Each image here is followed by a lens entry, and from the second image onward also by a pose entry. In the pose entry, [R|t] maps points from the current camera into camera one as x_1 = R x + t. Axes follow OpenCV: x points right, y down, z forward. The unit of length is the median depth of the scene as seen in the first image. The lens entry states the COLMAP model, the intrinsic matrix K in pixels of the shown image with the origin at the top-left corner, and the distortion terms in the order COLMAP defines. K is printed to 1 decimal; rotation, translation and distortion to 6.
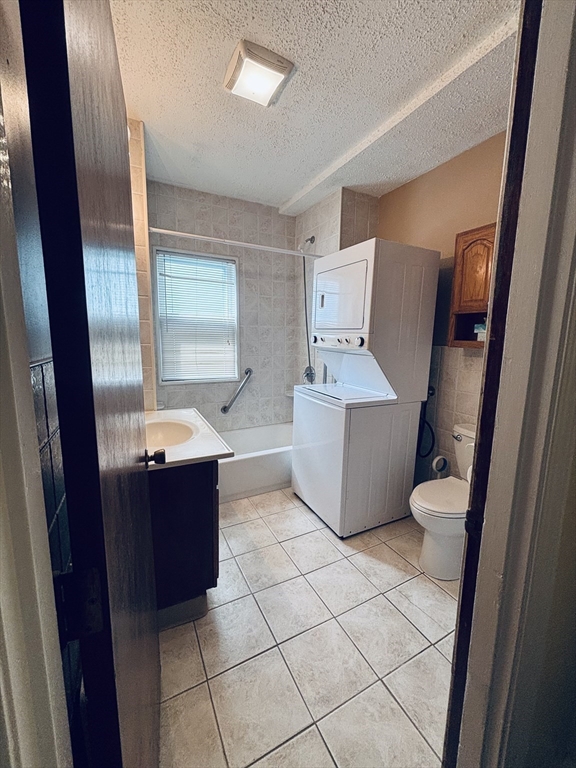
lens RADIAL K [[309.2, 0, 290.0], [0, 309.2, 382.1], [0, 0, 1]] dist [-0.000721, 0.000129]
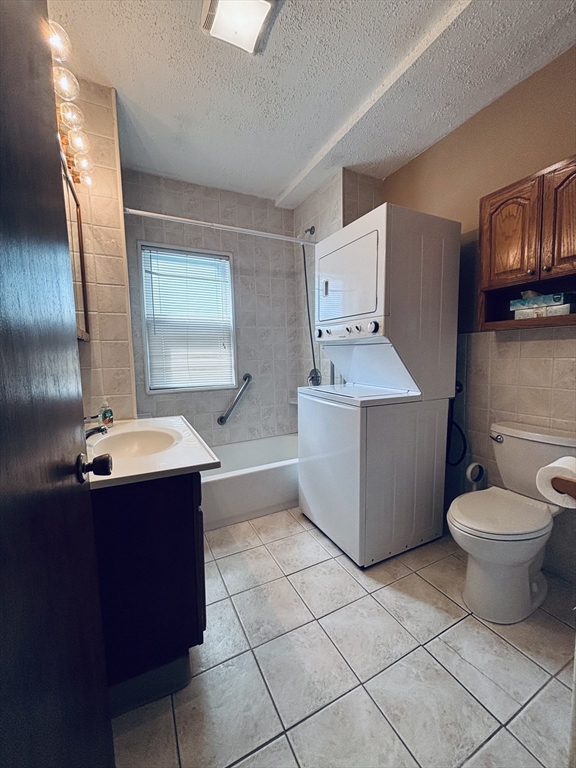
lens RADIAL K [[309.2, 0, 290.0], [0, 309.2, 382.1], [0, 0, 1]] dist [-0.000721, 0.000129]
pose [[0.999246, -0.035672, -0.015334, 0.006637], [0.034734, 0.997735, -0.057610, 0.054355], [0.017354, 0.057034, 0.998221, 0.152510]]
